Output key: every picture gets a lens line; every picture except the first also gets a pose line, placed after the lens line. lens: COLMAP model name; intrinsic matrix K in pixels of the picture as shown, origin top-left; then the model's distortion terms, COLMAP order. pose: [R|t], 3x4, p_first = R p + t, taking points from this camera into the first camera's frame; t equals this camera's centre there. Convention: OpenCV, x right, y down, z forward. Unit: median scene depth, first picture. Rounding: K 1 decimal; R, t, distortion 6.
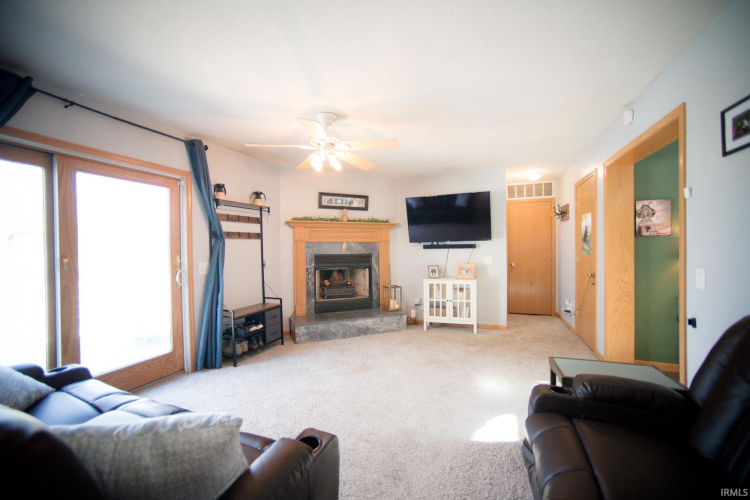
lens RADIAL K [[303.0, 0, 374.0], [0, 303.0, 249.2], [0, 0, 1]] dist [-0.026834, 0.001457]
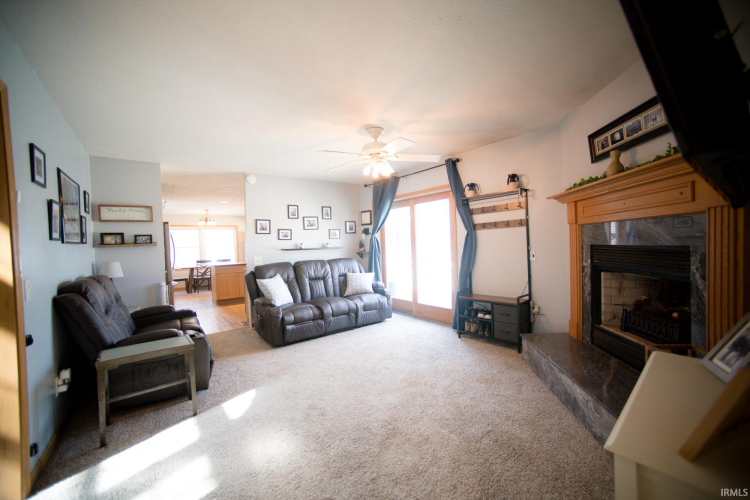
lens RADIAL K [[303.0, 0, 373.8], [0, 303.0, 253.8], [0, 0, 1]] dist [-0.026834, 0.001457]
pose [[-0.508319, 0.053823, -0.859485, 0.520657], [0.037222, 0.998485, 0.040514, -0.004371], [0.860364, -0.011398, -0.509553, 0.943107]]
